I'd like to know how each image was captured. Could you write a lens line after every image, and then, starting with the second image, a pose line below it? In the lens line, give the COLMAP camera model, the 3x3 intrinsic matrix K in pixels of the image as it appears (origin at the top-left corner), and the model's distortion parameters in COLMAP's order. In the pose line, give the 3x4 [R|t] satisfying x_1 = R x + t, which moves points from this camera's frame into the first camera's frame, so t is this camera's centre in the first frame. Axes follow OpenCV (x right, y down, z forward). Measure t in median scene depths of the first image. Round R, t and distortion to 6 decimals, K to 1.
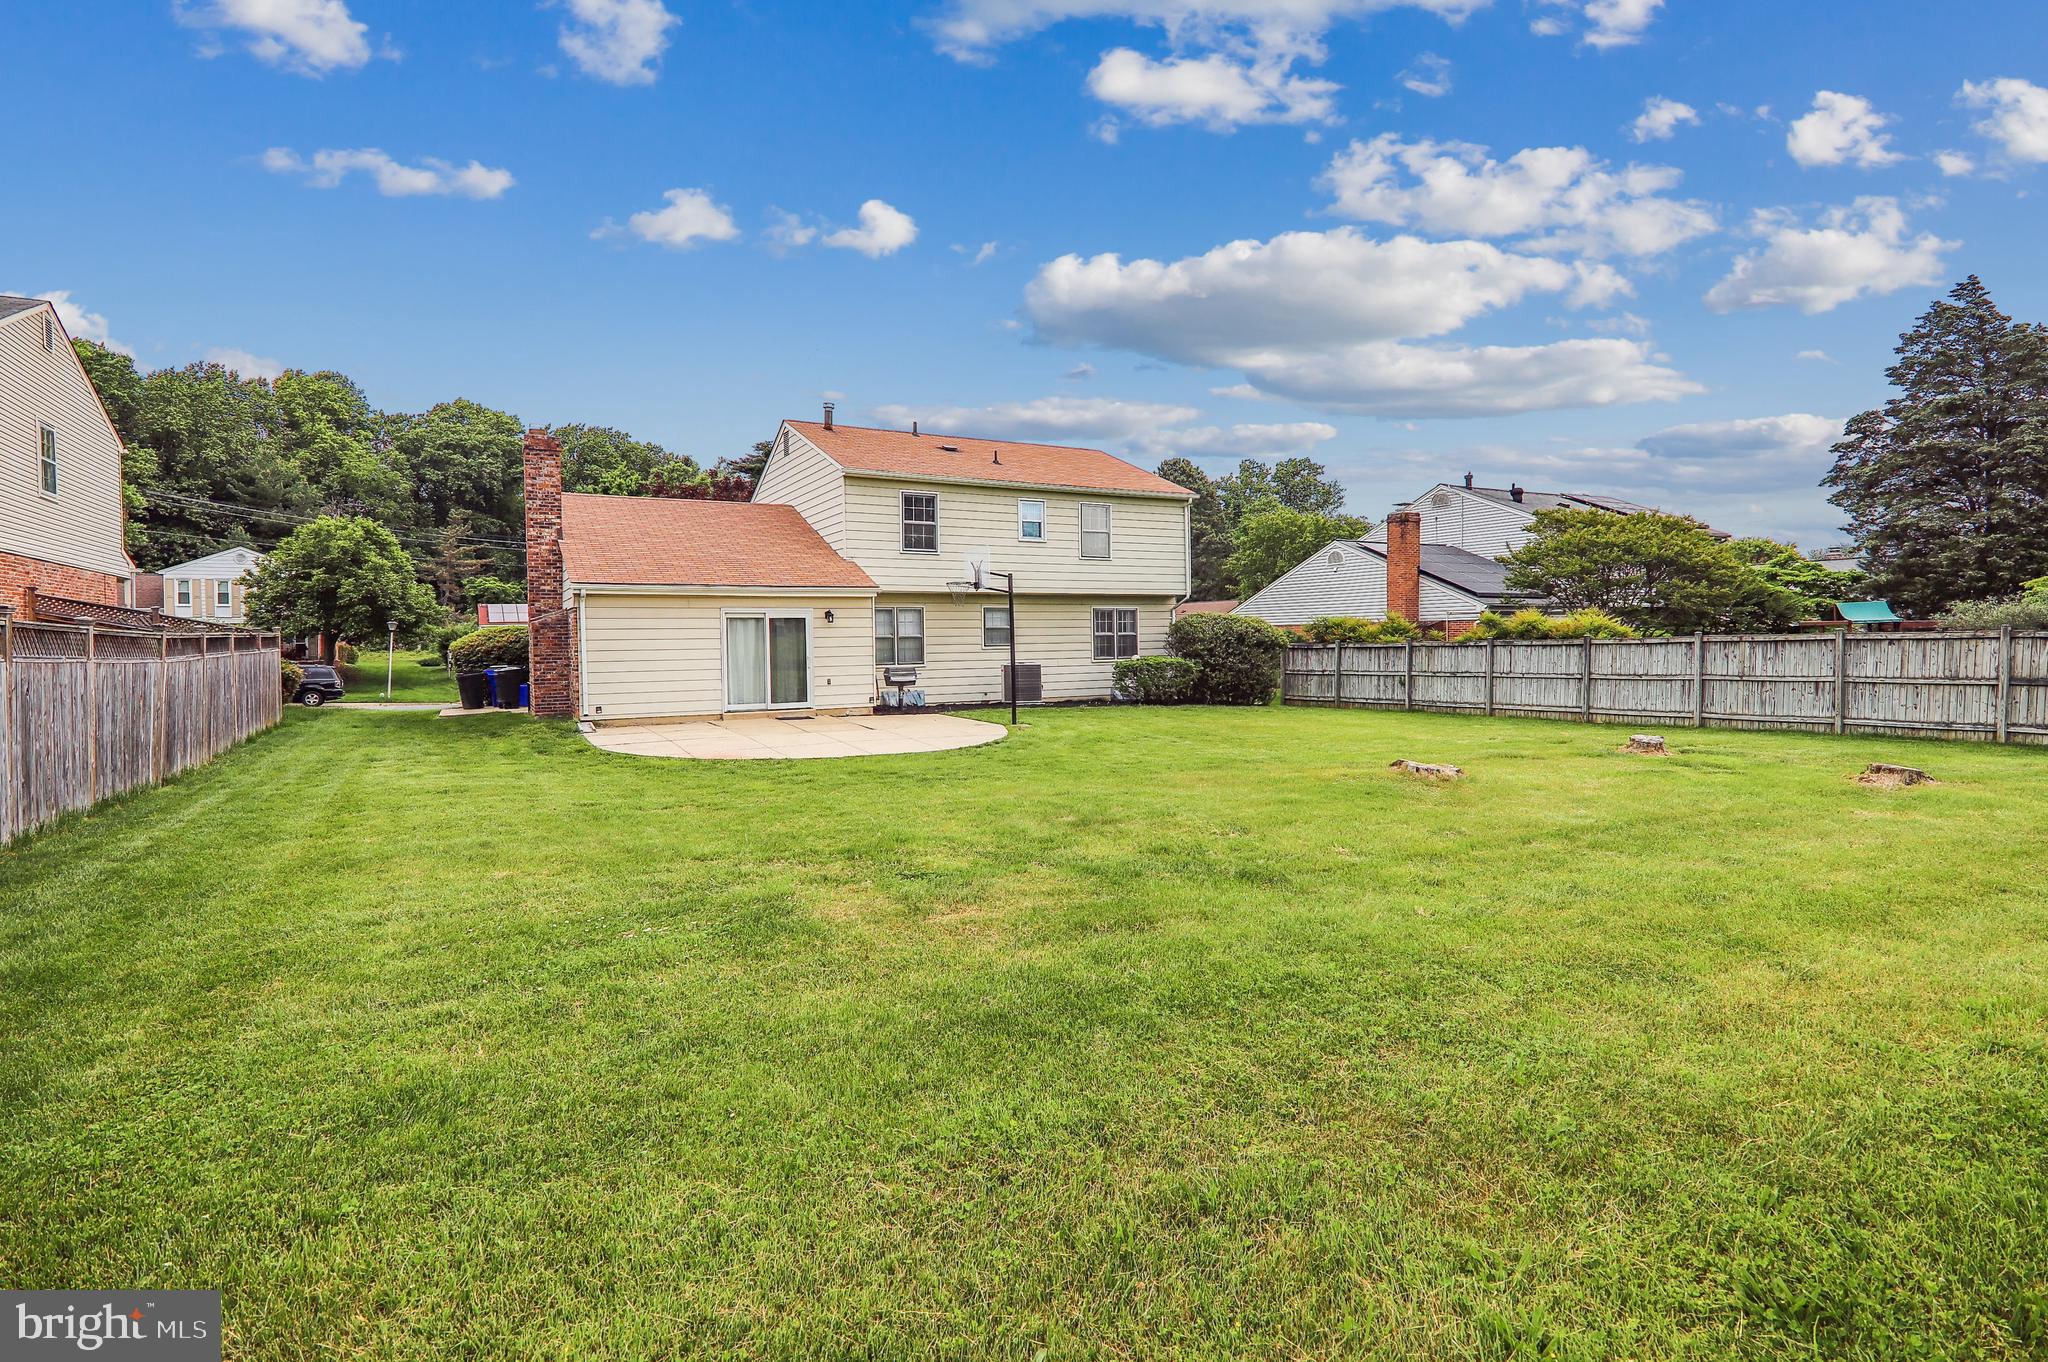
lens RADIAL K [[1011.6, 0, 1034.8], [0, 1011.6, 659.2], [0, 0, 1]] dist [0.038569, -0.012673]
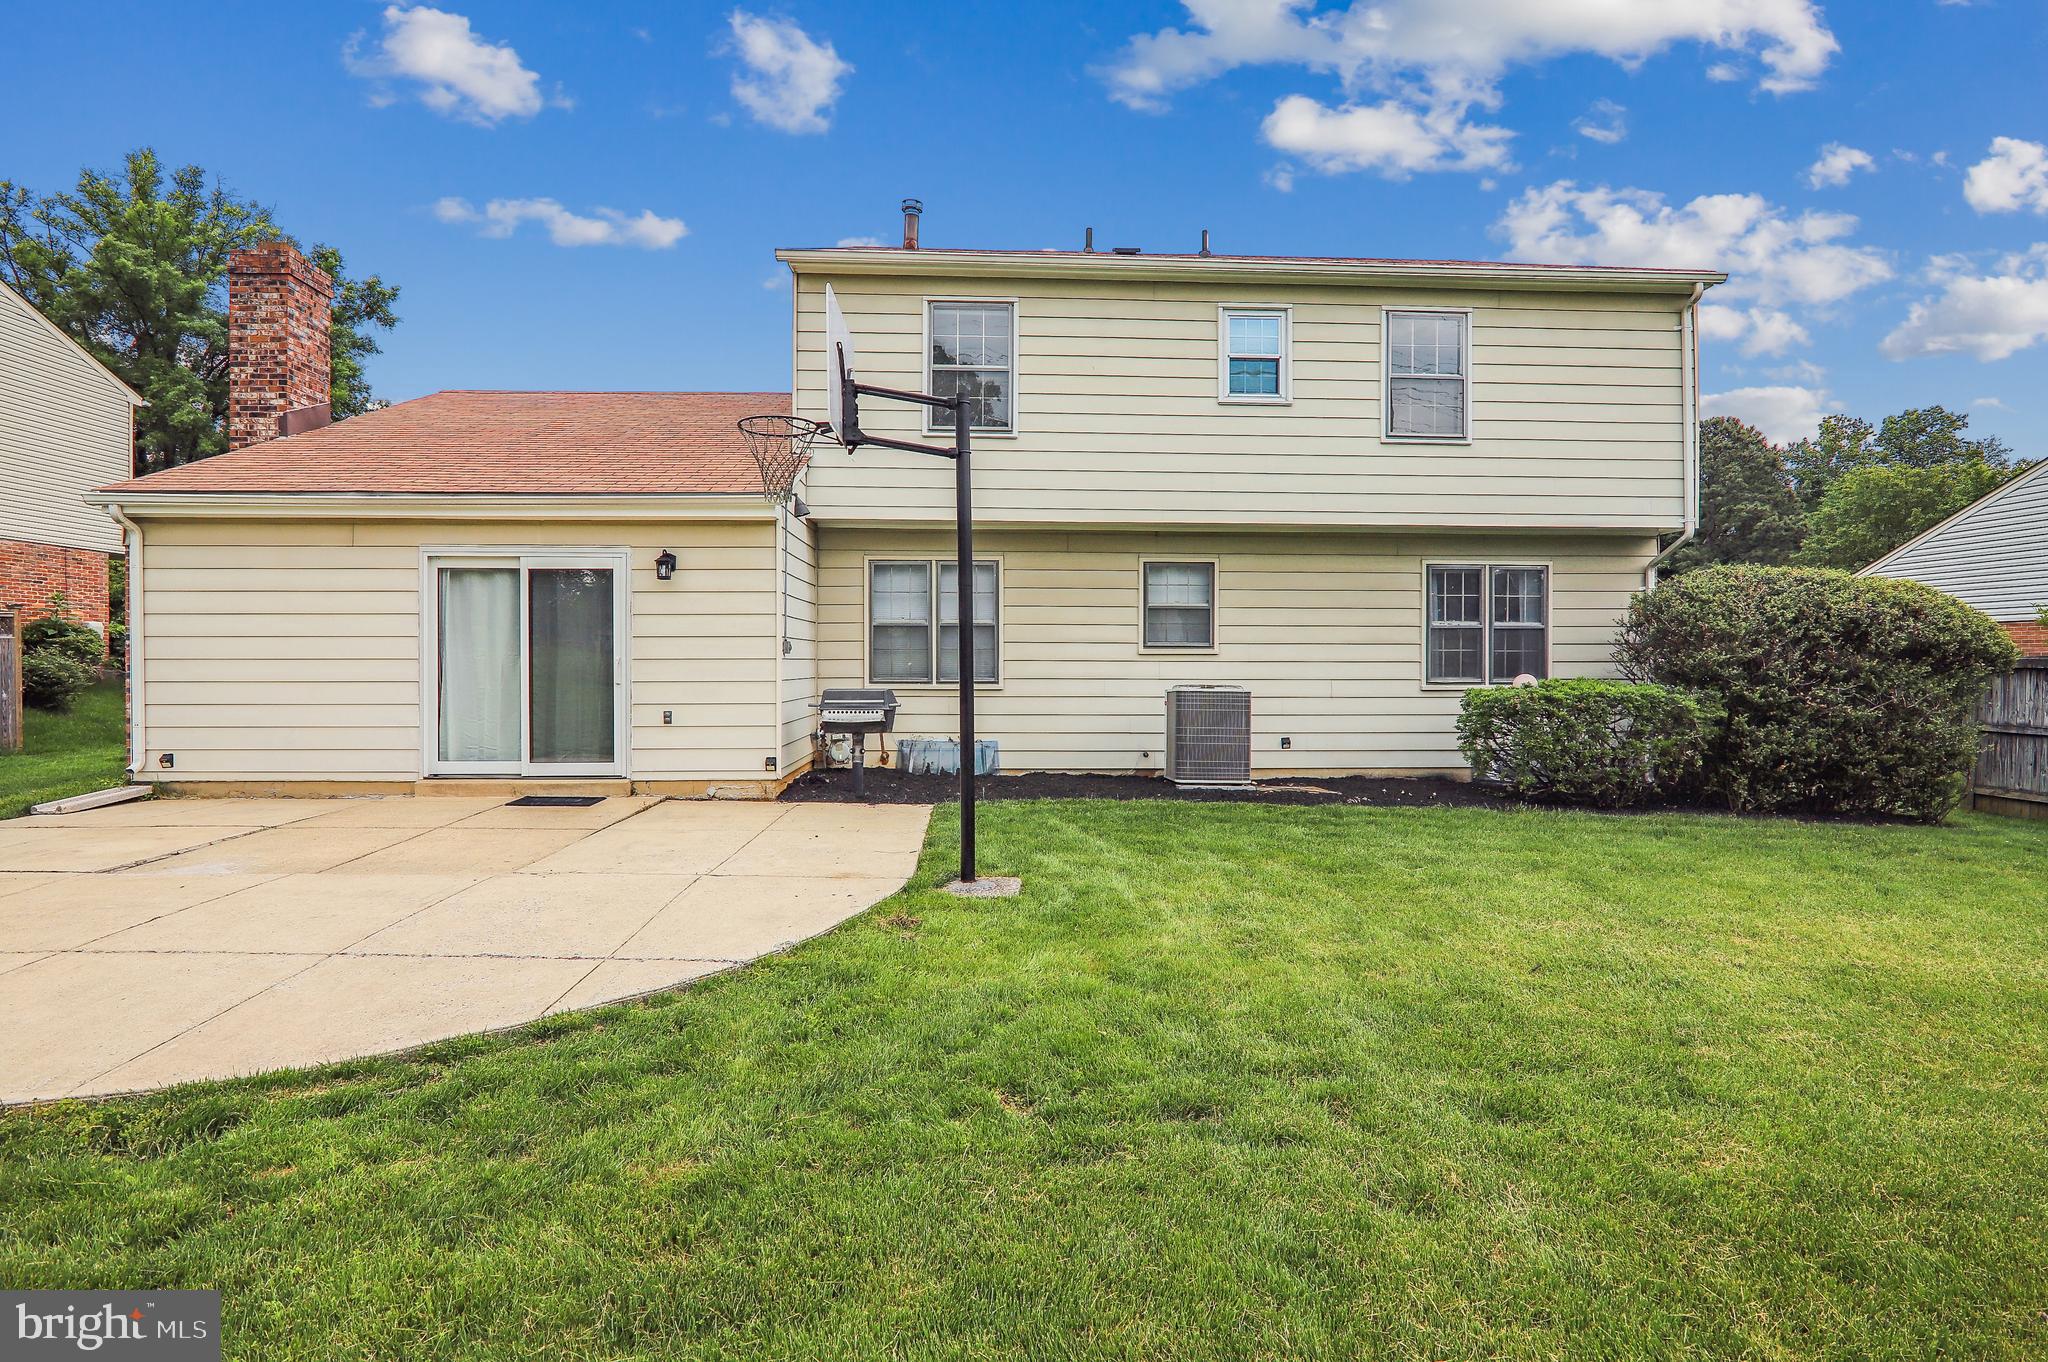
lens RADIAL K [[1018.7, 0, 1025.3], [0, 1018.7, 671.1], [0, 0, 1]] dist [-0.004777, -0.008413]
pose [[0.894911, 0.020335, -0.445782, 0.101893], [-0.023088, 0.999733, -0.000746, -0.000635], [0.445648, 0.010960, 0.895141, 0.555760]]
